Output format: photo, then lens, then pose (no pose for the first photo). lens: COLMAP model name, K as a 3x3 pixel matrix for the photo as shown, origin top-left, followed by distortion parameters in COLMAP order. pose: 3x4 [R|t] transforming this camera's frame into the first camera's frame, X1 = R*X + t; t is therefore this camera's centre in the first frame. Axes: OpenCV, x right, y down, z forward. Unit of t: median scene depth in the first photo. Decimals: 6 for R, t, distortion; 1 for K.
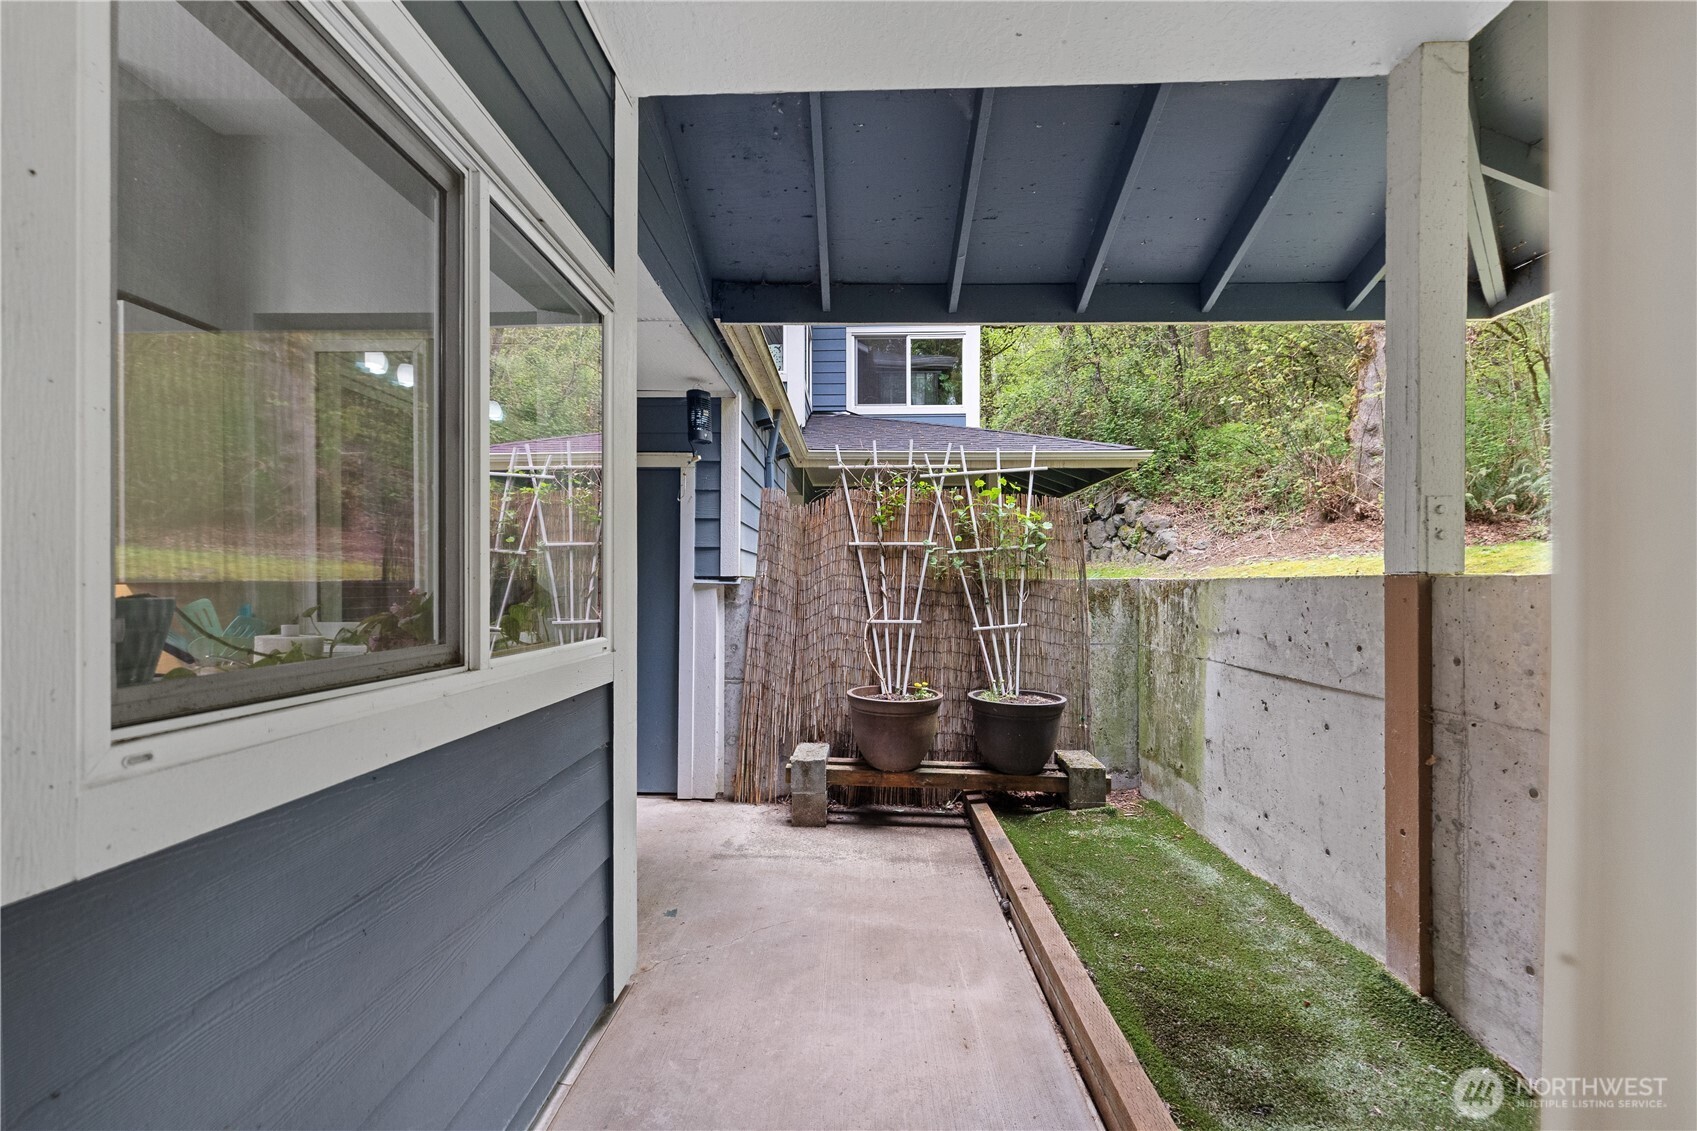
lens RADIAL K [[722.6, 0, 835.4], [0, 722.6, 587.9], [0, 0, 1]] dist [-0.000811, -0.000090]
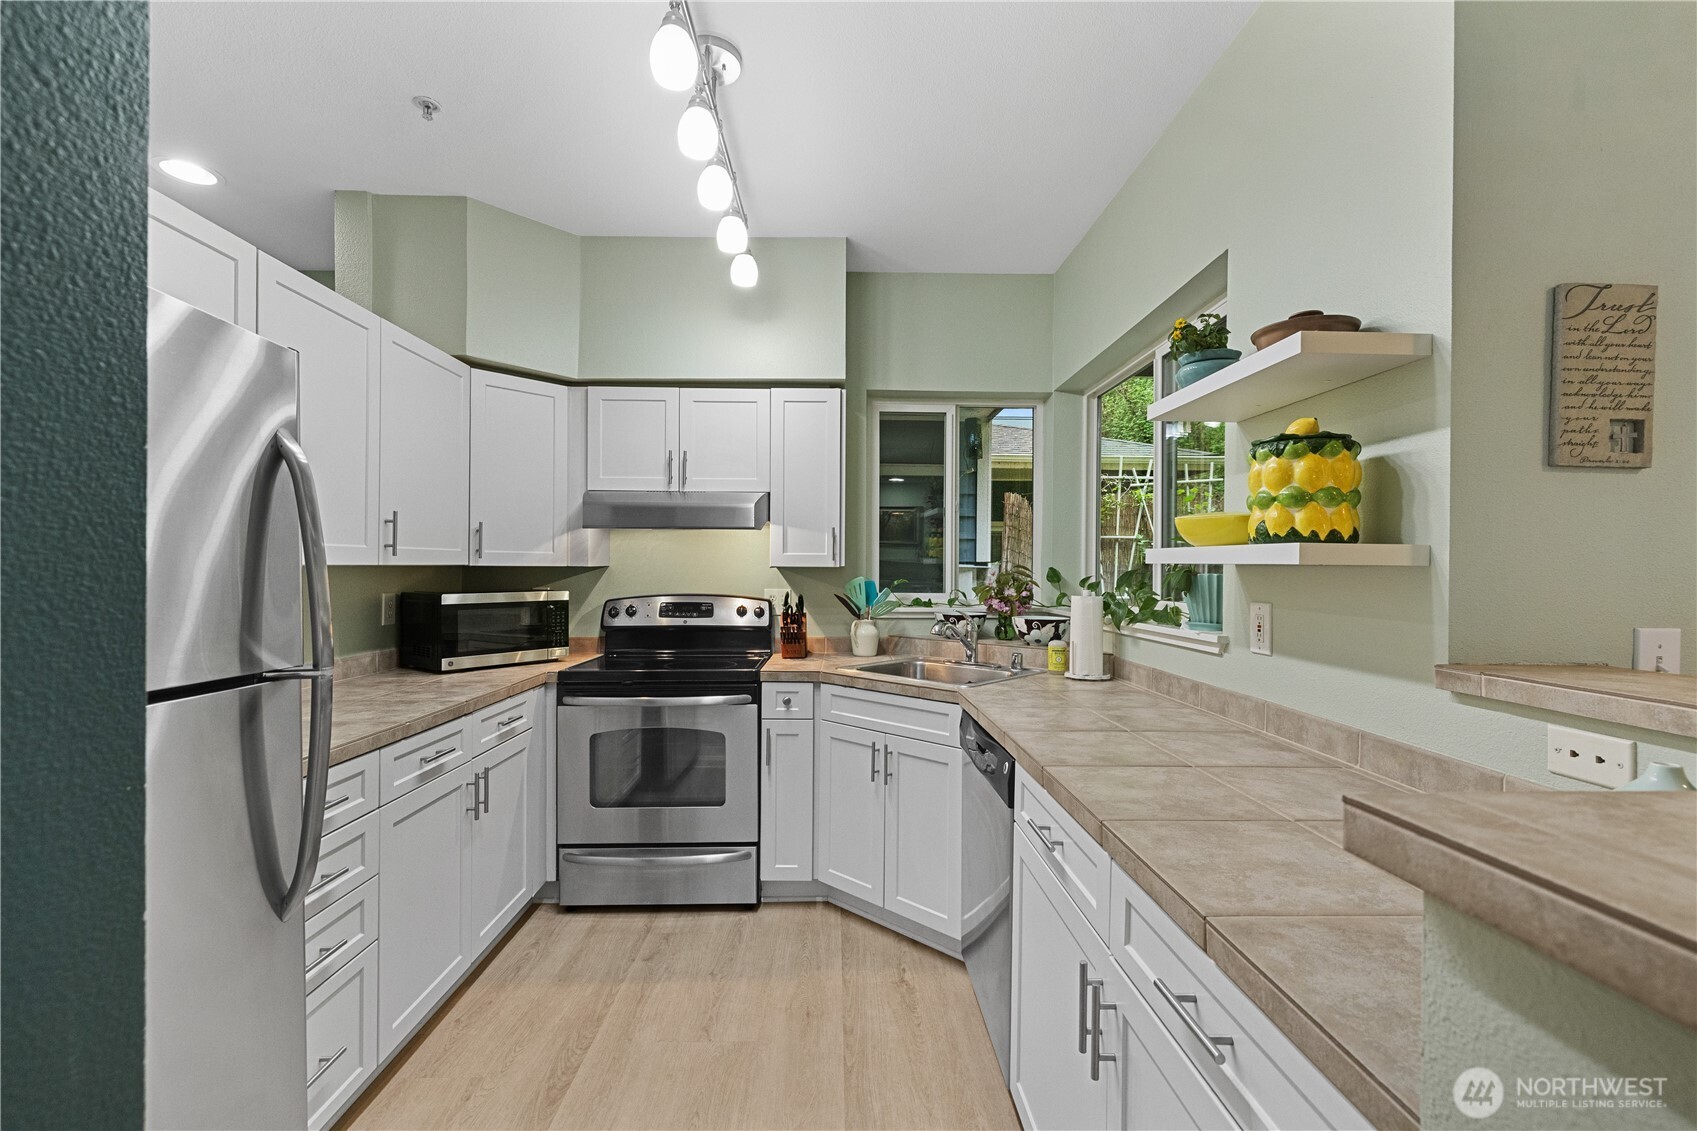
lens RADIAL K [[722.6, 0, 851.9], [0, 722.6, 573.3], [0, 0, 1]] dist [-0.000811, -0.000090]
pose [[0.997223, 0.005130, 0.074294, -0.471693], [-0.005334, 0.999983, 0.002546, 0.002743], [-0.074280, -0.002935, 0.997233, -0.252970]]
